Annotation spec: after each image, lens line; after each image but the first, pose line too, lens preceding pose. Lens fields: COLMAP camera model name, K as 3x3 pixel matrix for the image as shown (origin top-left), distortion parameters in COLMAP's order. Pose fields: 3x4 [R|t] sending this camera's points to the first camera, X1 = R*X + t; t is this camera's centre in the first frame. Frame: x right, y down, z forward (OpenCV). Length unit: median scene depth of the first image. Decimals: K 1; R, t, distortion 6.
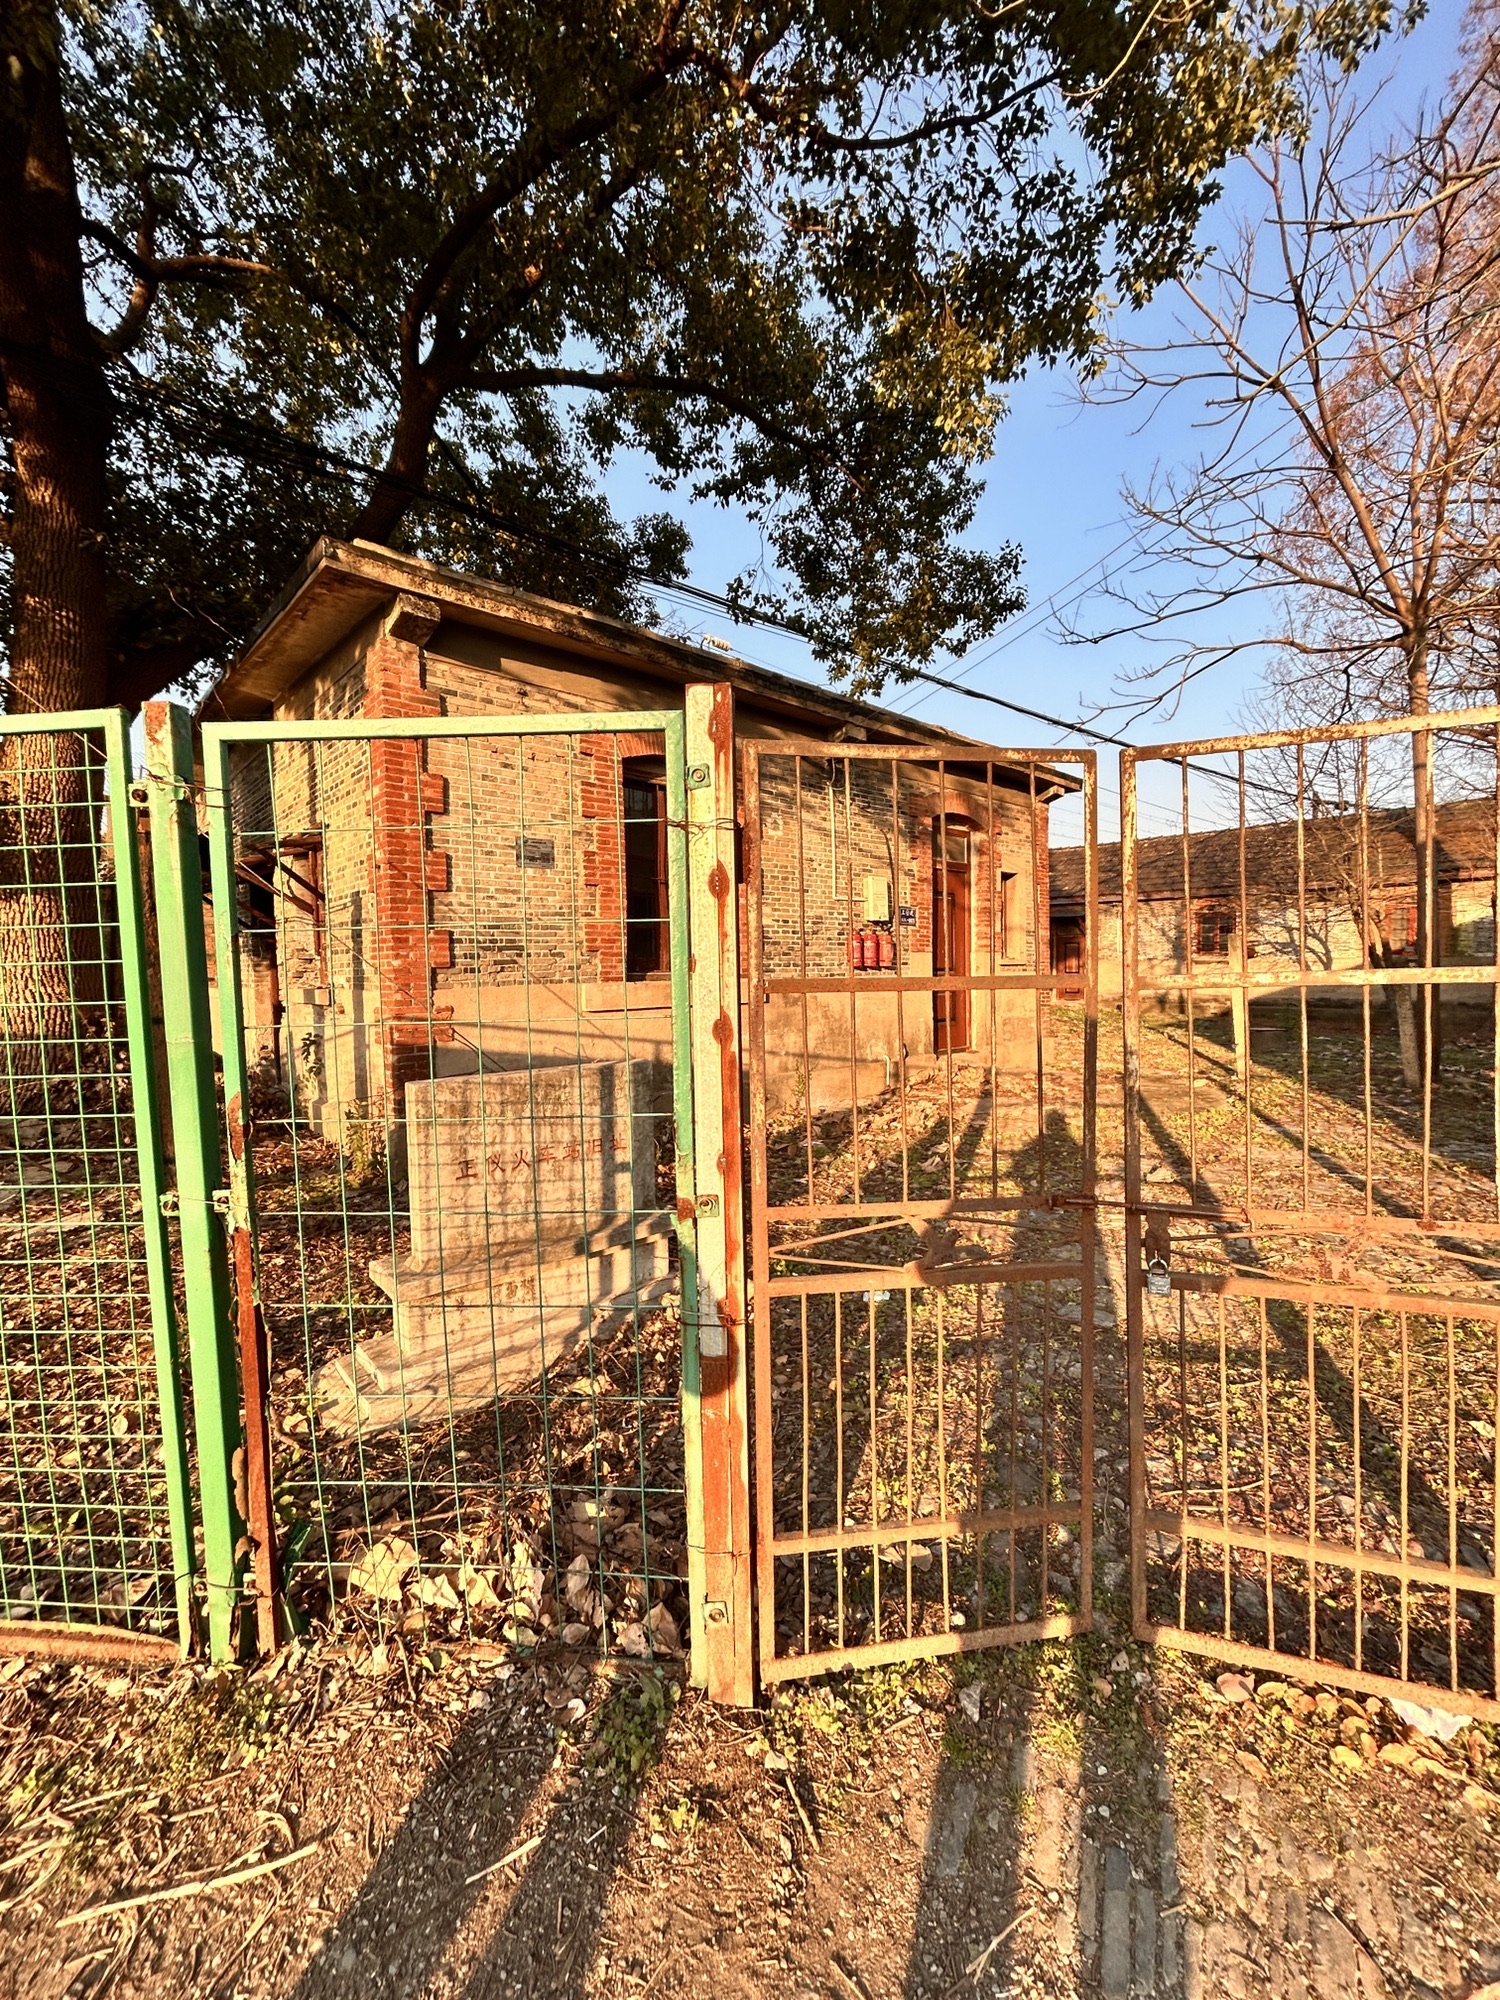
lens RADIAL K [[768.4, 0, 760.6], [0, 768.4, 990.8], [0, 0, 1]] dist [-0.029014, 0.000009]
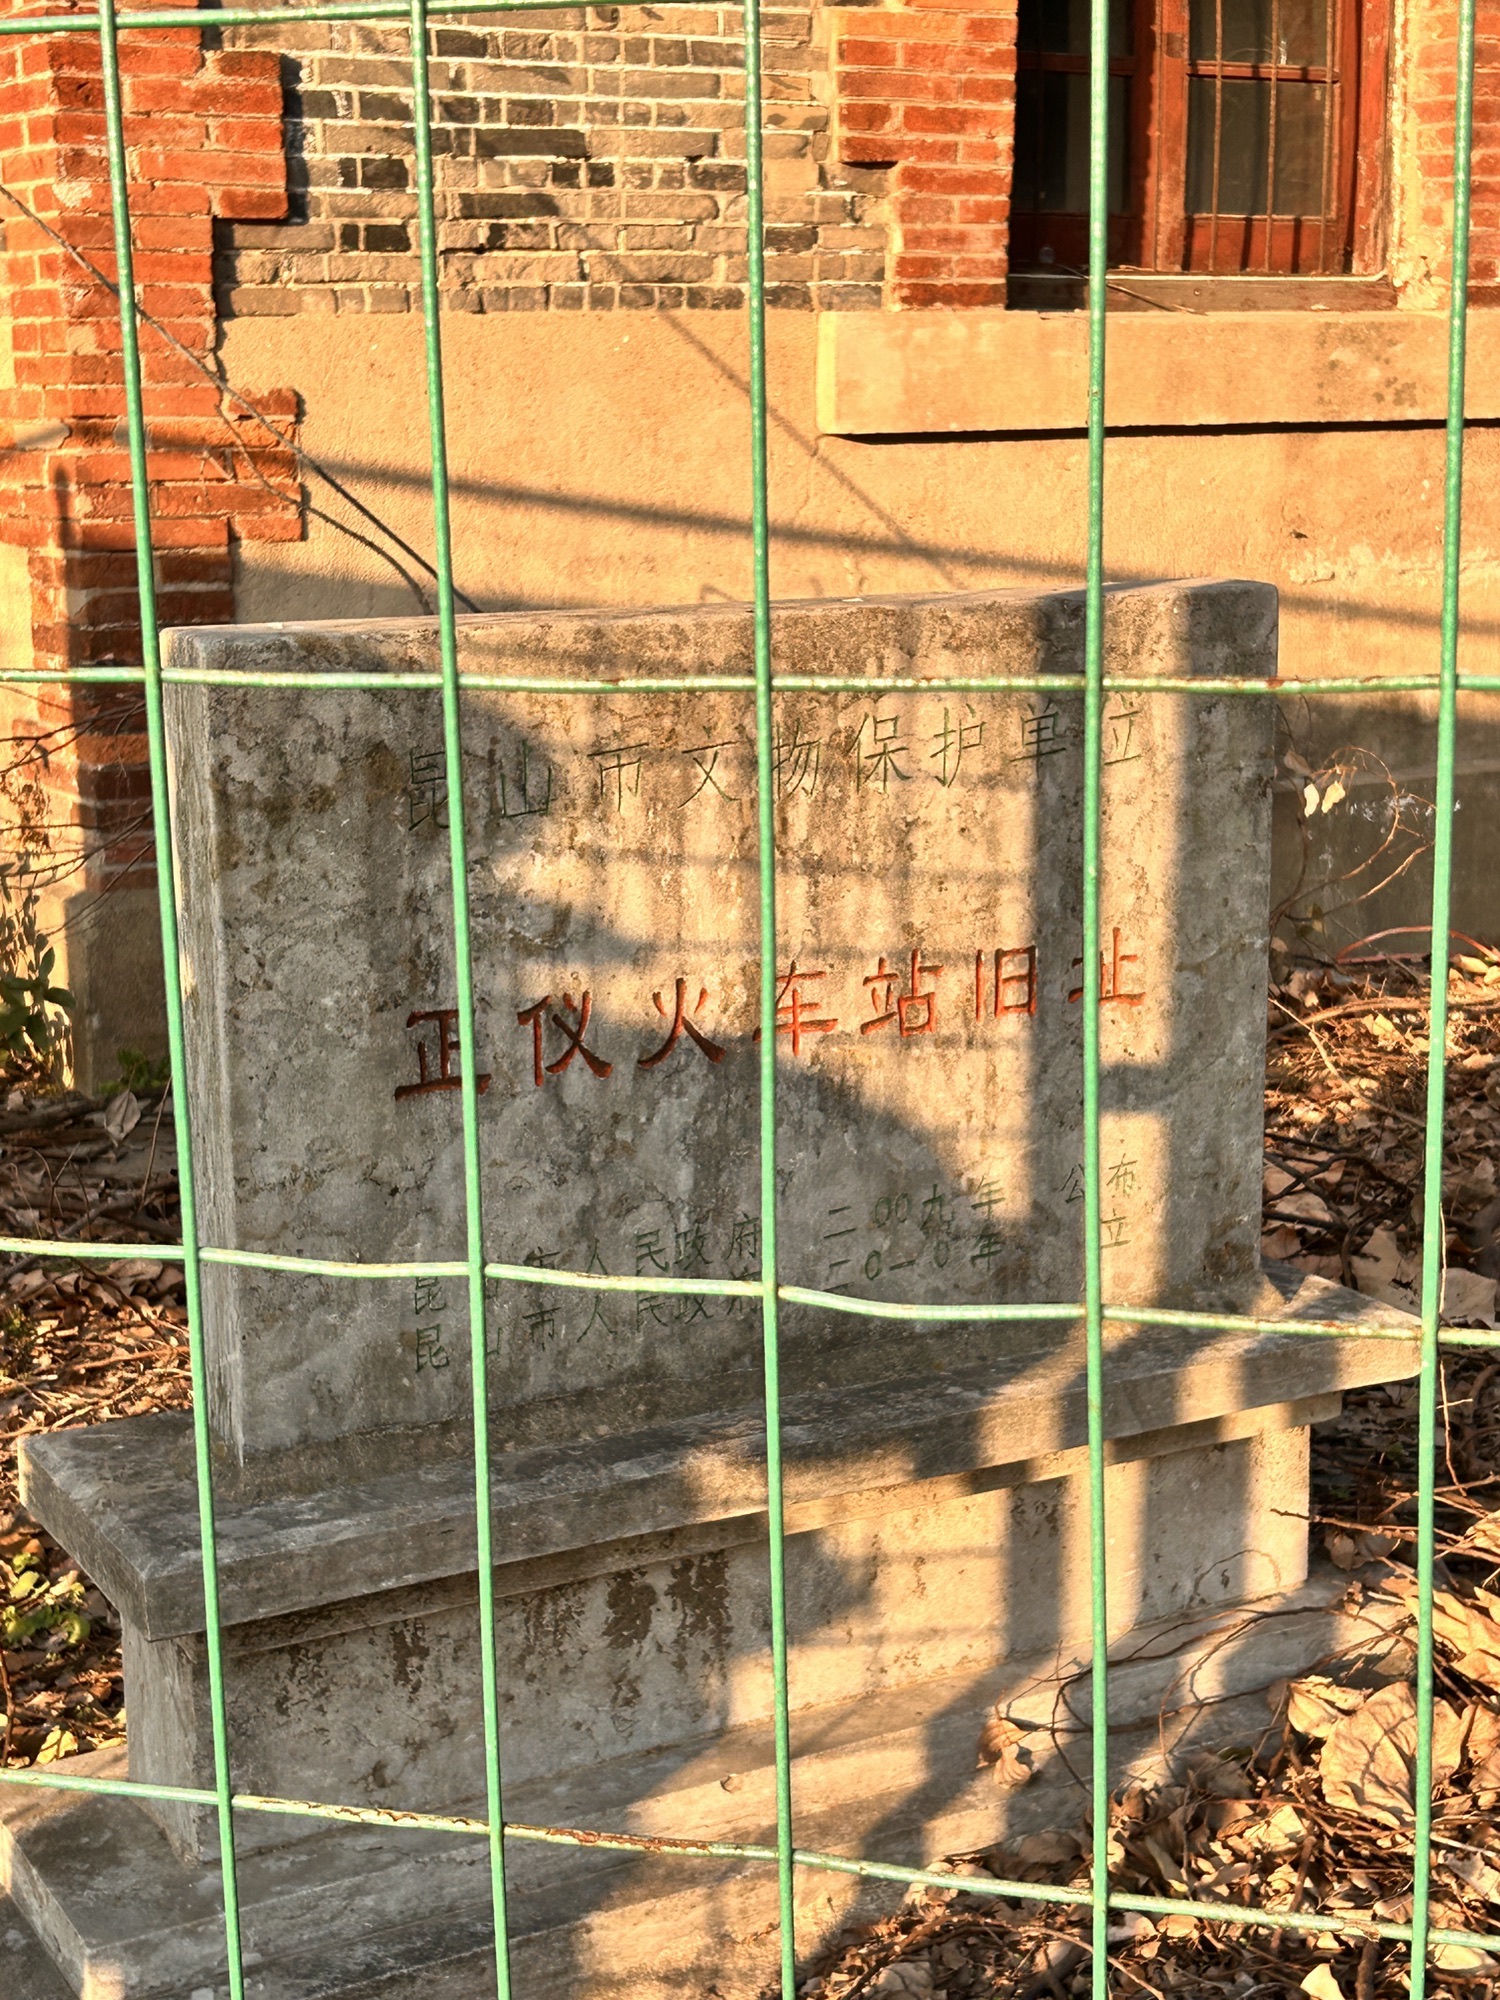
lens RADIAL K [[3029.1, 0, 750.0], [0, 3029.1, 1000.0], [0, 0, 1]] dist [0.025295, -0.074269]
pose [[0.974697, 0.055215, -0.216605, -0.097575], [-0.013657, 0.981911, 0.188847, 0.049614], [0.223115, -0.181111, 0.957820, 0.178304]]
